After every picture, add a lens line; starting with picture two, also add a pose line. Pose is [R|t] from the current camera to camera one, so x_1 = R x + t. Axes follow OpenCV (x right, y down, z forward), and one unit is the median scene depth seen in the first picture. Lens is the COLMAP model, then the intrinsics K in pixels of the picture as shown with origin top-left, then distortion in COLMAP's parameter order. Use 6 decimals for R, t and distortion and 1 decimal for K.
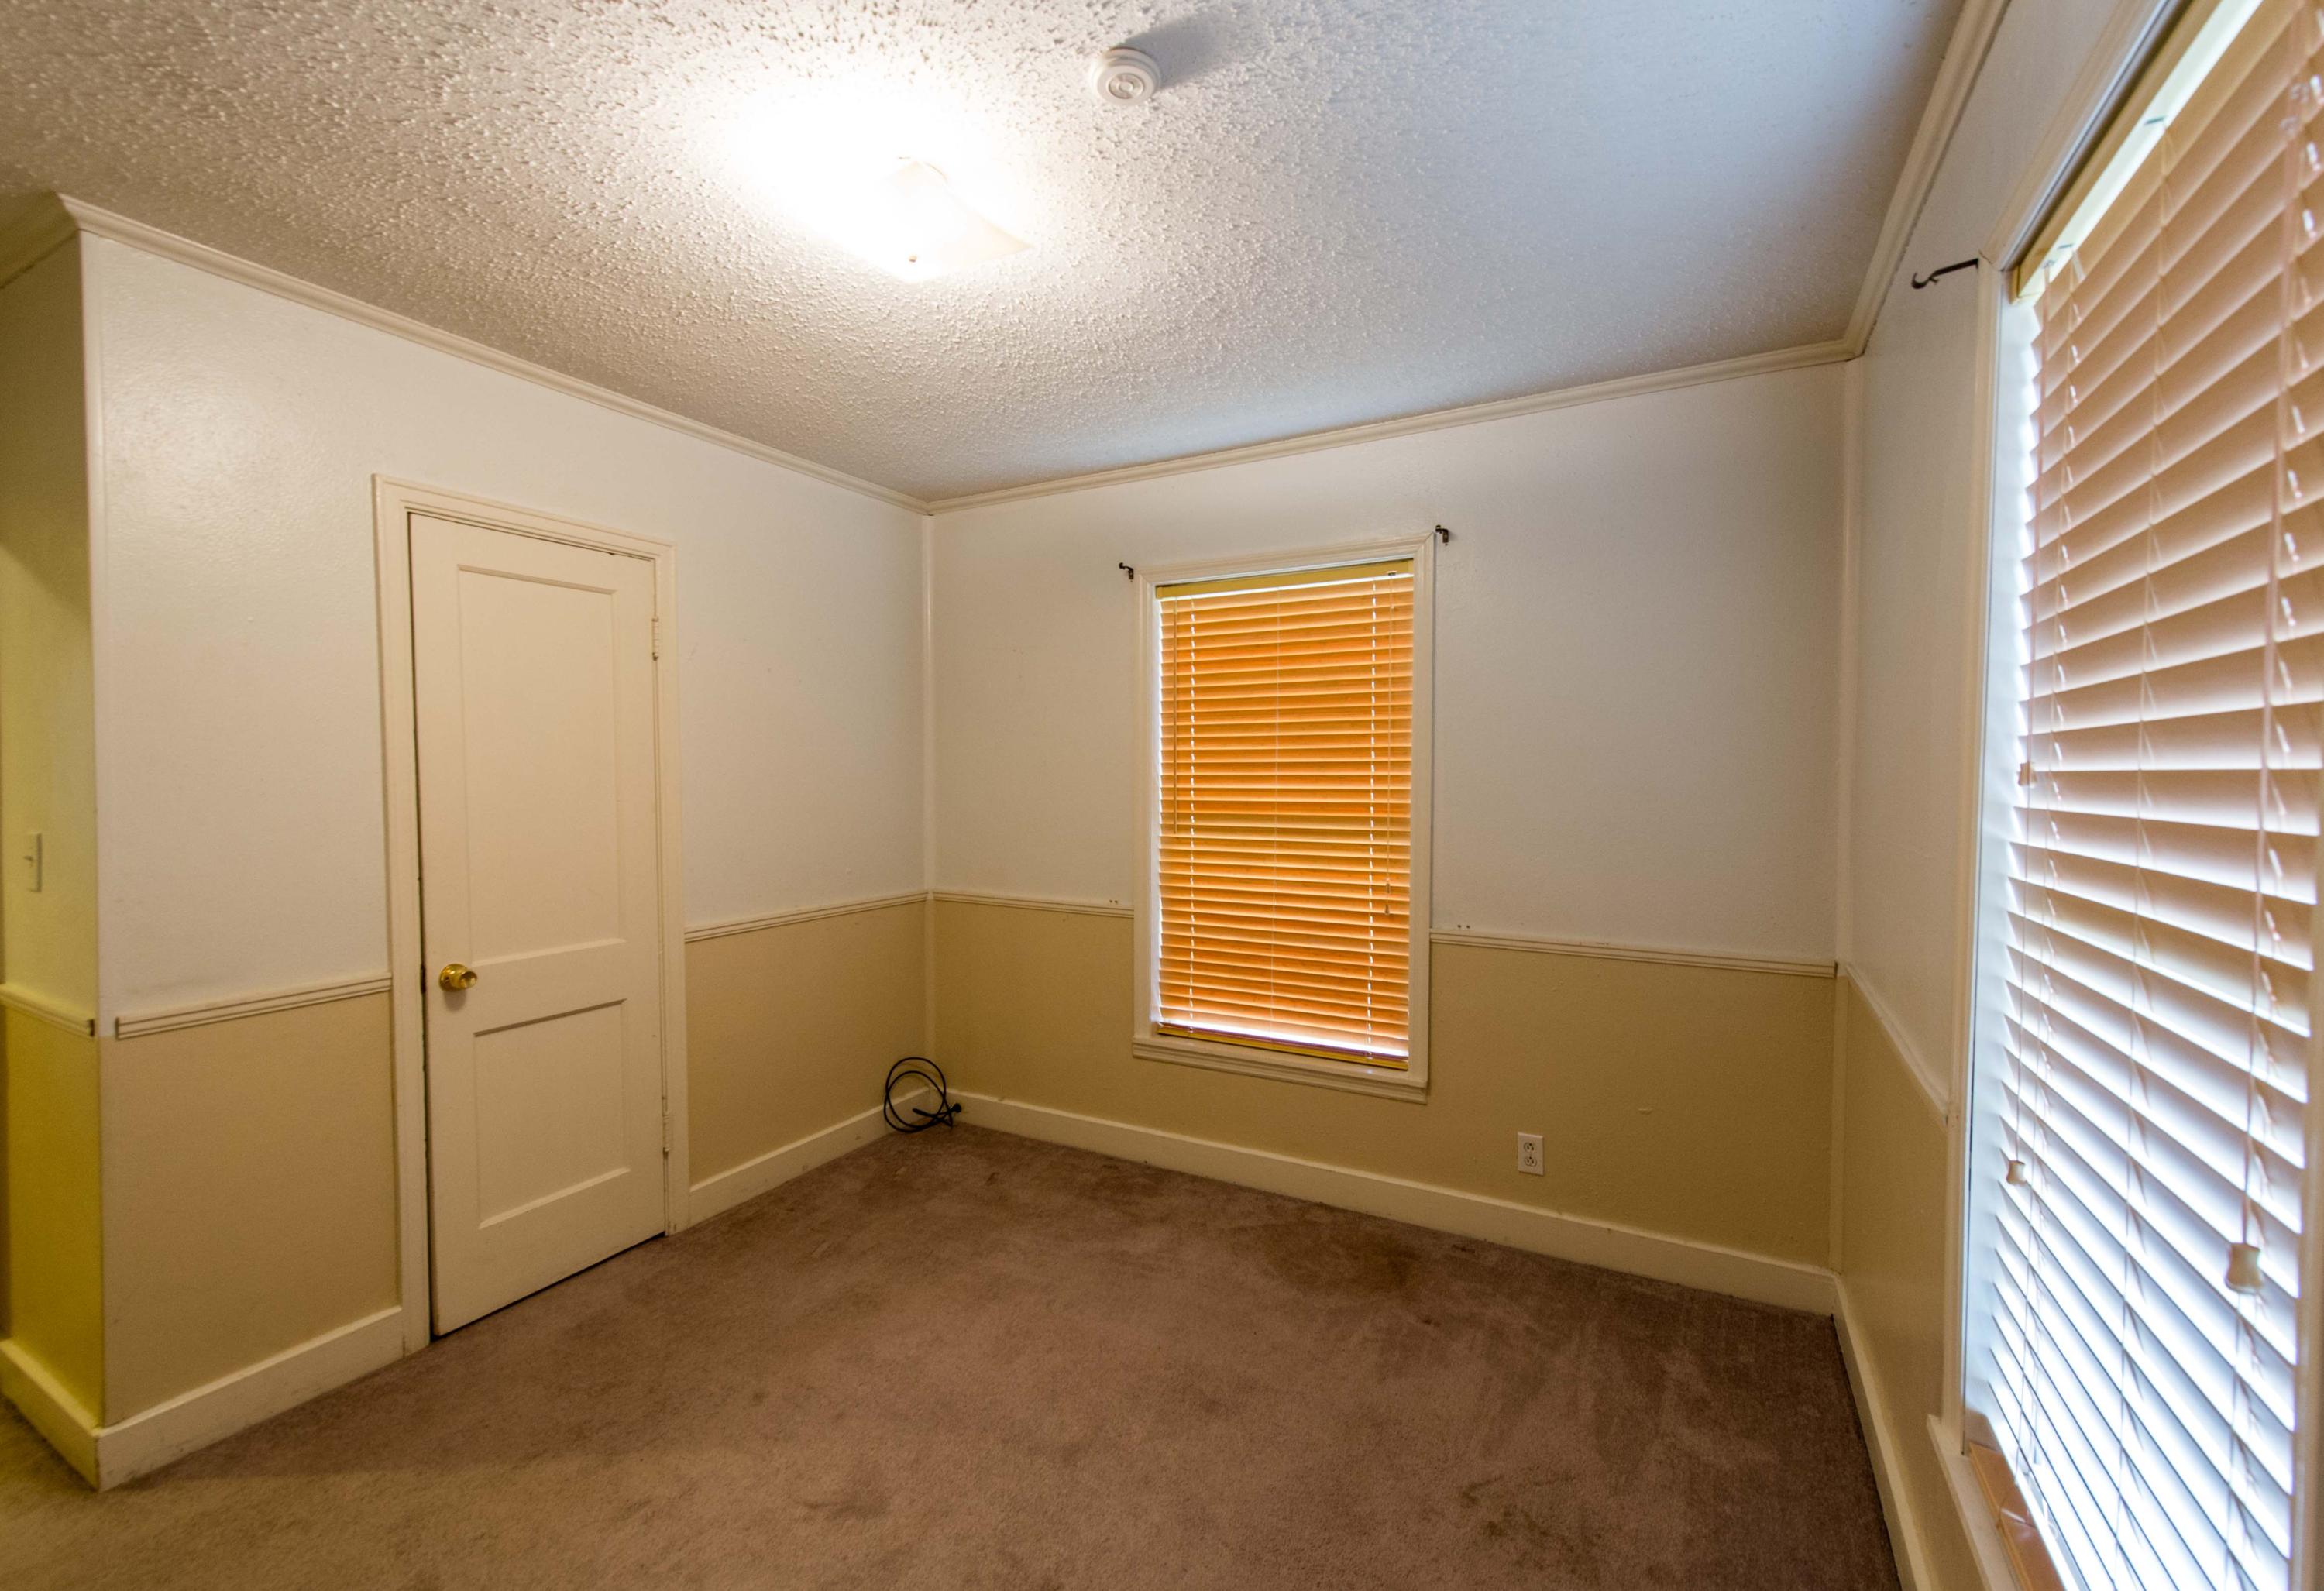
lens RADIAL K [[966.1, 0, 1142.5], [0, 966.1, 802.9], [0, 0, 1]] dist [0.010558, -0.000801]
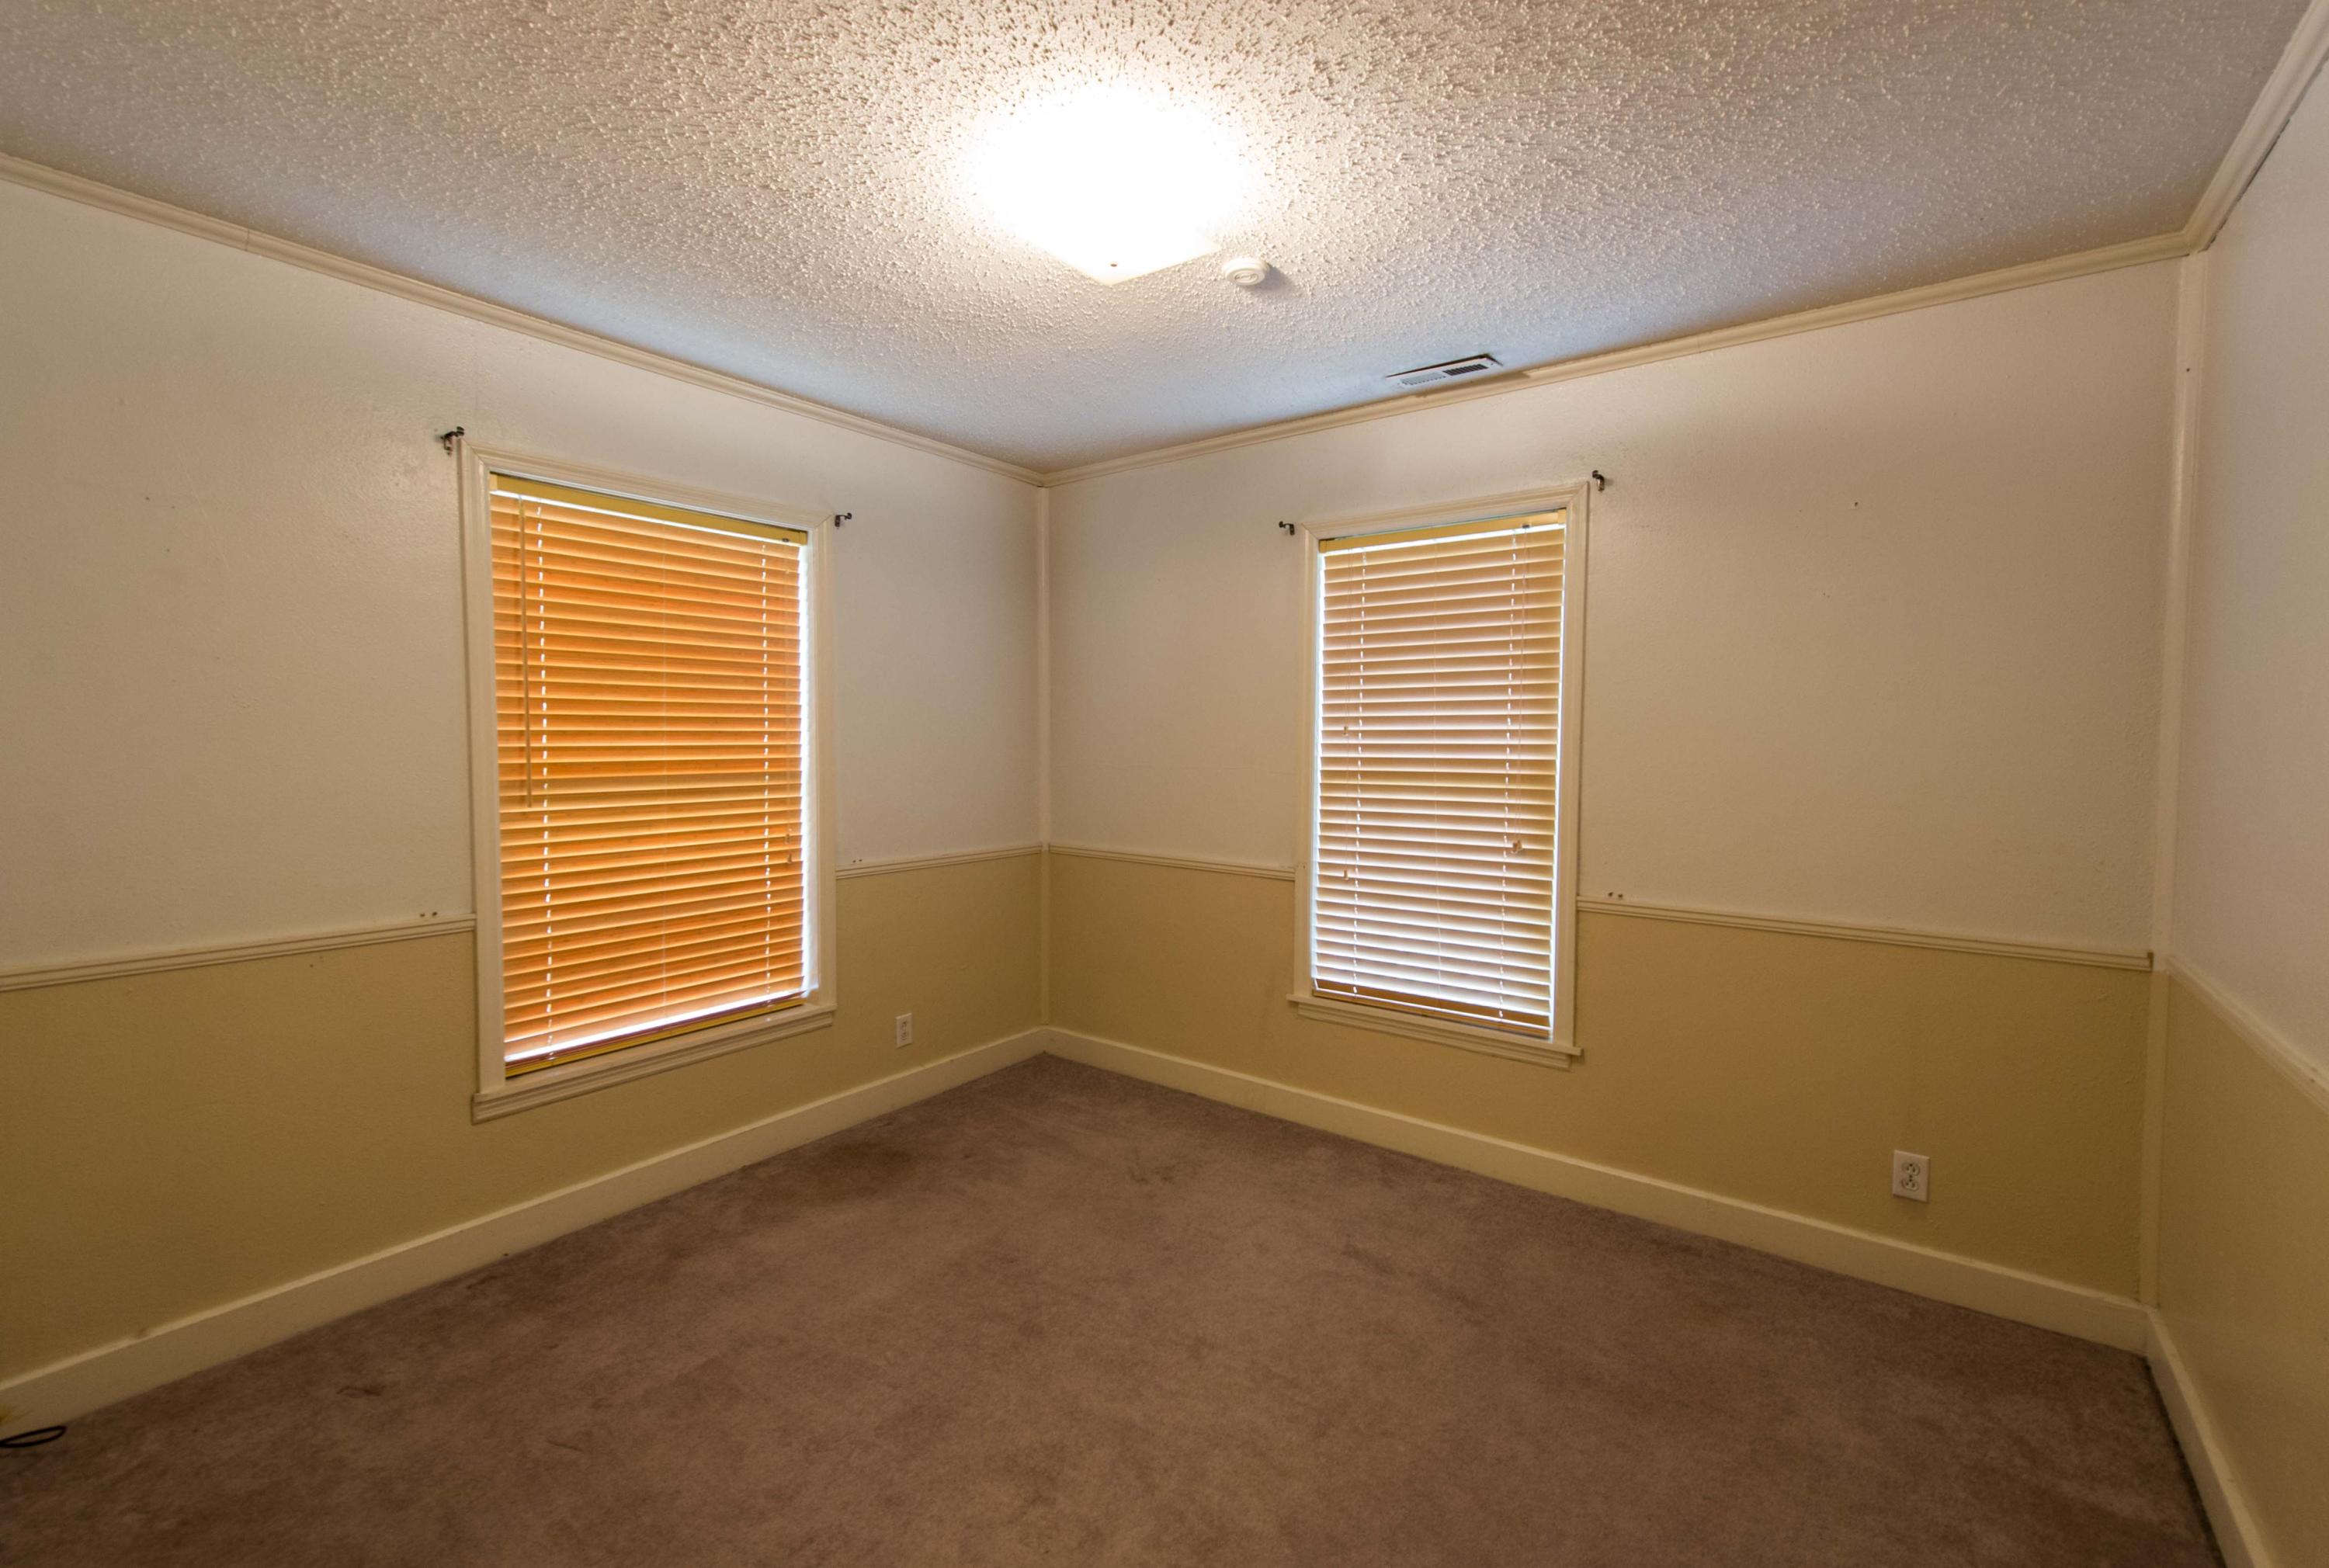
lens RADIAL K [[1000.0, 0, 1173.7], [0, 1000.0, 779.9], [0, 0, 1]] dist [0.018470, -0.010196]
pose [[0.111735, -0.045573, 0.992693, -0.769217], [0.027465, 0.998708, 0.042758, -0.010526], [-0.993358, 0.022487, 0.112842, 0.447771]]
